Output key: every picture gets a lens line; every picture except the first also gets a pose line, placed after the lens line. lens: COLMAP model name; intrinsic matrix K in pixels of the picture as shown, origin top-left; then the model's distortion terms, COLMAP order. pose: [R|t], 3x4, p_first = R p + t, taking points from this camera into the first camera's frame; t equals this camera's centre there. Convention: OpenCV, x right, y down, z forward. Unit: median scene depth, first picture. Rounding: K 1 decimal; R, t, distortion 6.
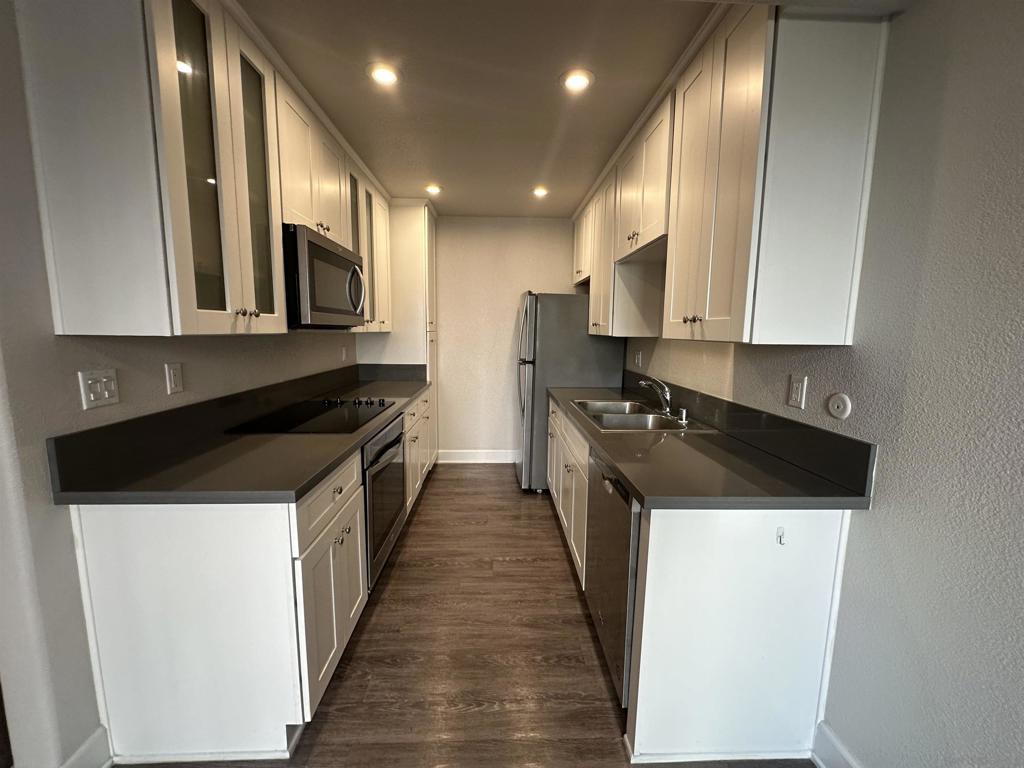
lens RADIAL K [[410.1, 0, 512.0], [0, 410.1, 383.4], [0, 0, 1]] dist [0.000510, 0.000383]
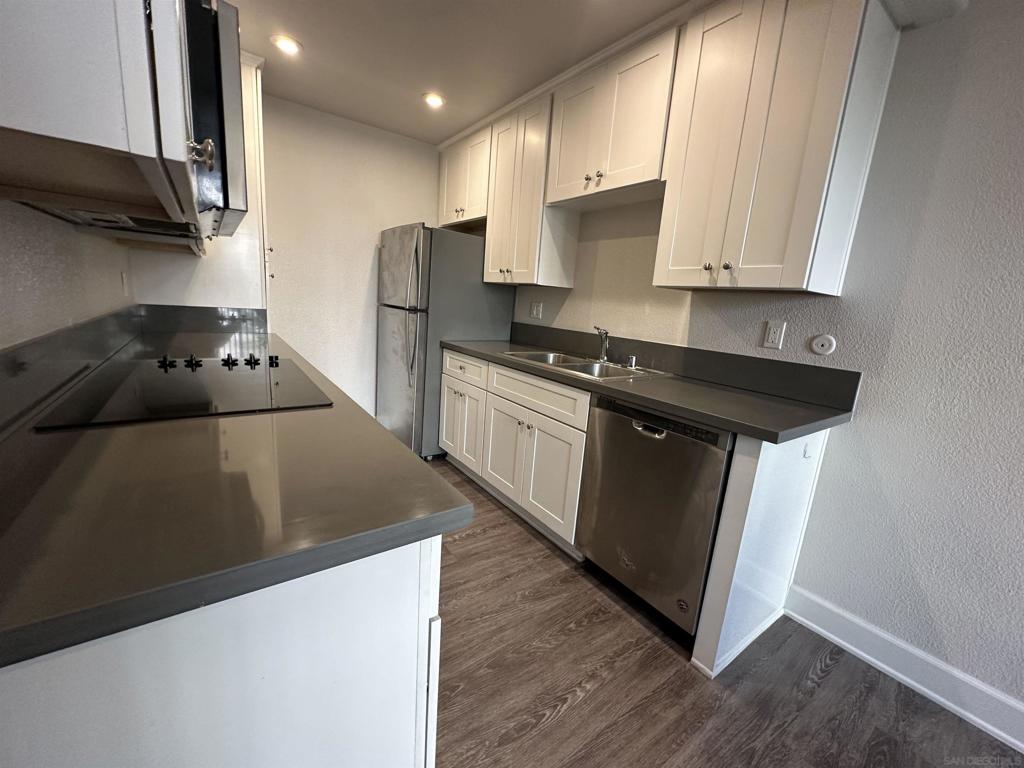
lens RADIAL K [[410.1, 0, 512.7], [0, 410.1, 384.0], [0, 0, 1]] dist [0.000510, 0.000383]
pose [[0.830717, -0.062609, 0.553163, -0.488593], [0.008451, 0.994959, 0.099923, 0.027728], [-0.556631, -0.078333, 0.827059, 0.322952]]
